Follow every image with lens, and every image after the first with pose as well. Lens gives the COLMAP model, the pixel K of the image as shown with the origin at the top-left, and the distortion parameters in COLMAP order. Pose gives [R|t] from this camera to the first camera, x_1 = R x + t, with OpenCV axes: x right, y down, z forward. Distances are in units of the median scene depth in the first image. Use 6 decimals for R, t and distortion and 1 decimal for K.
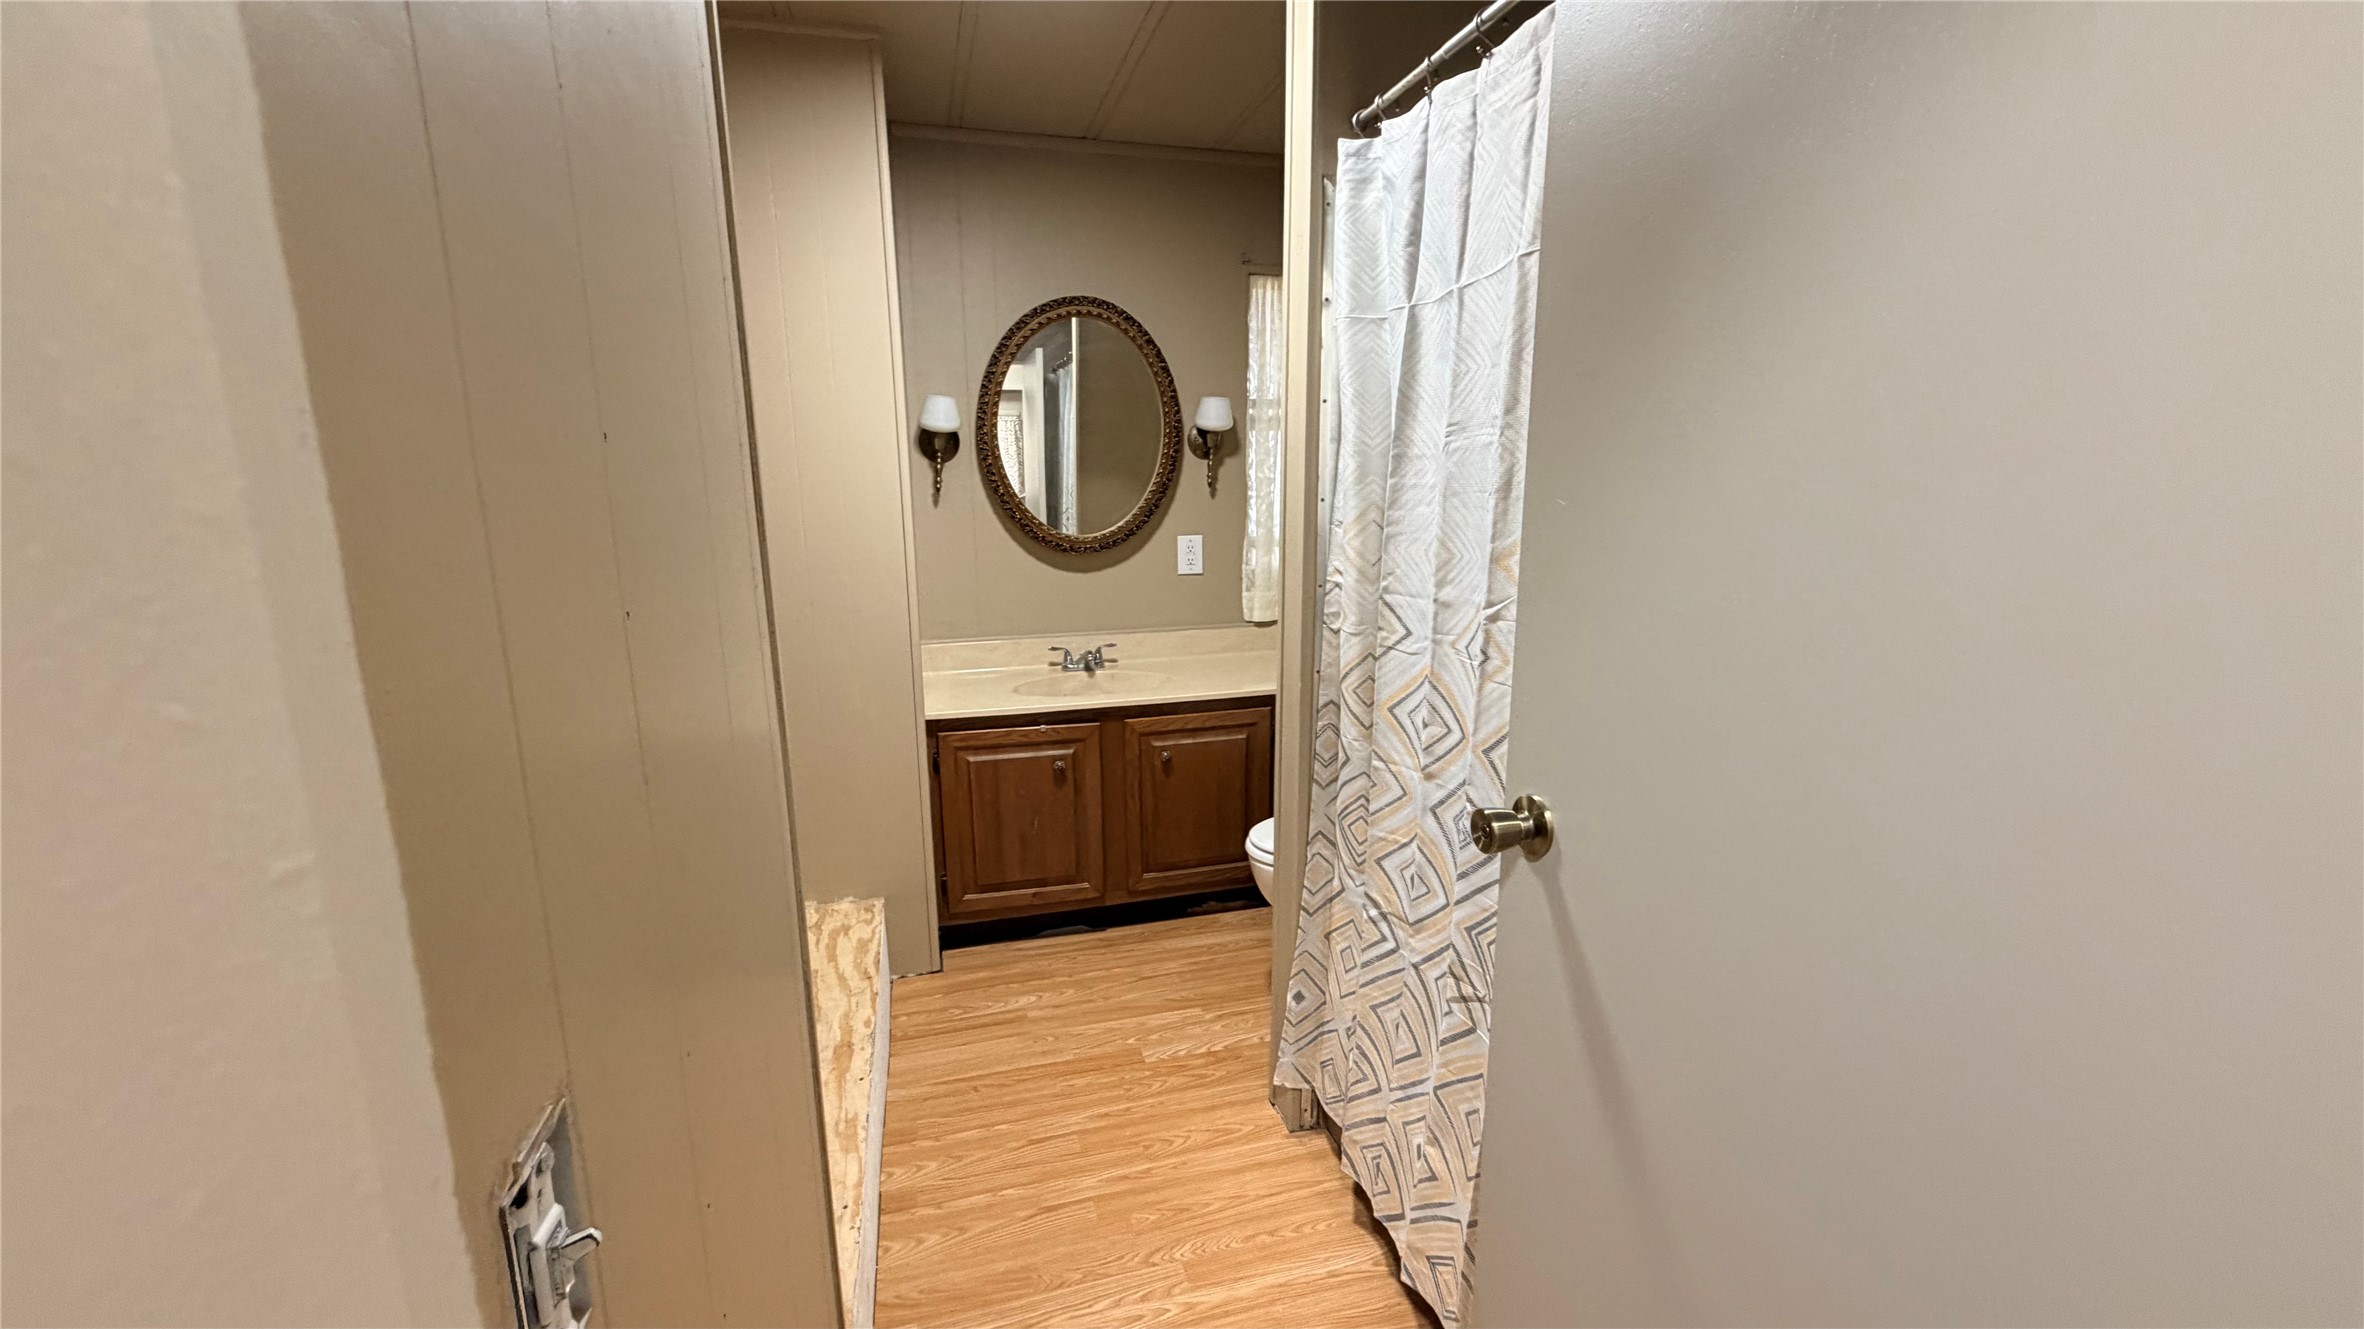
lens RADIAL K [[942.8, 0, 1178.6], [0, 942.8, 659.7], [0, 0, 1]] dist [0.001102, -0.000180]
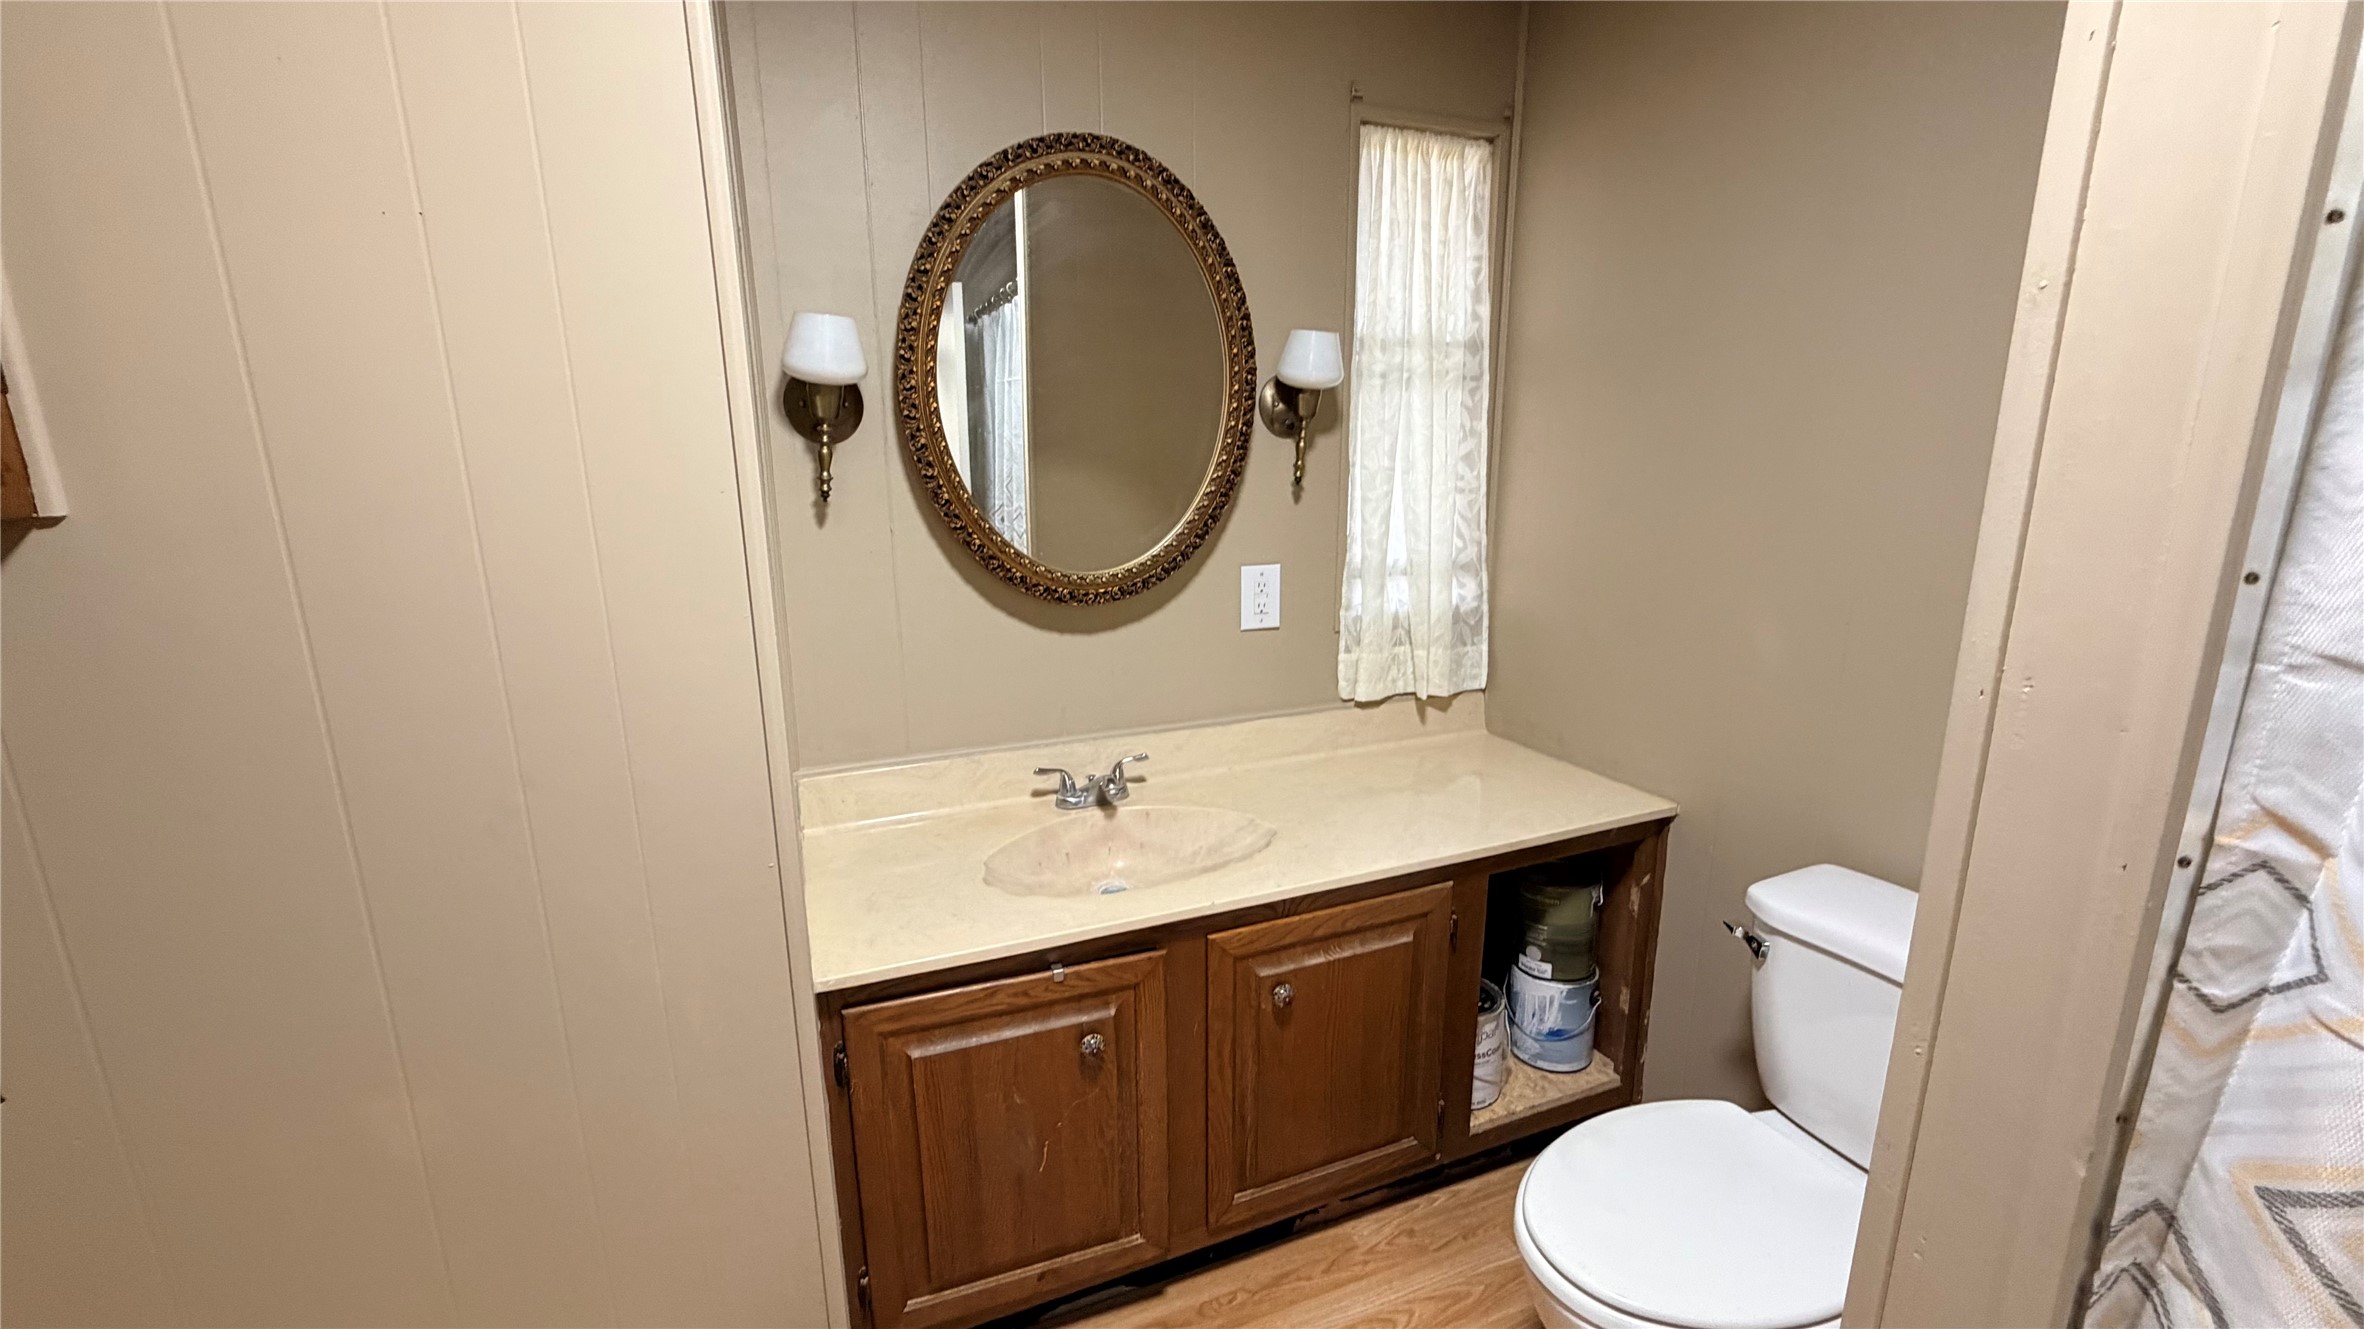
lens RADIAL K [[942.8, 0, 1178.6], [0, 942.8, 659.7], [0, 0, 1]] dist [0.001102, -0.000180]
pose [[0.993210, -0.025606, 0.113484, -0.117407], [0.023312, 0.999497, 0.021494, -0.092220], [-0.113978, -0.018703, 0.993307, 0.439256]]
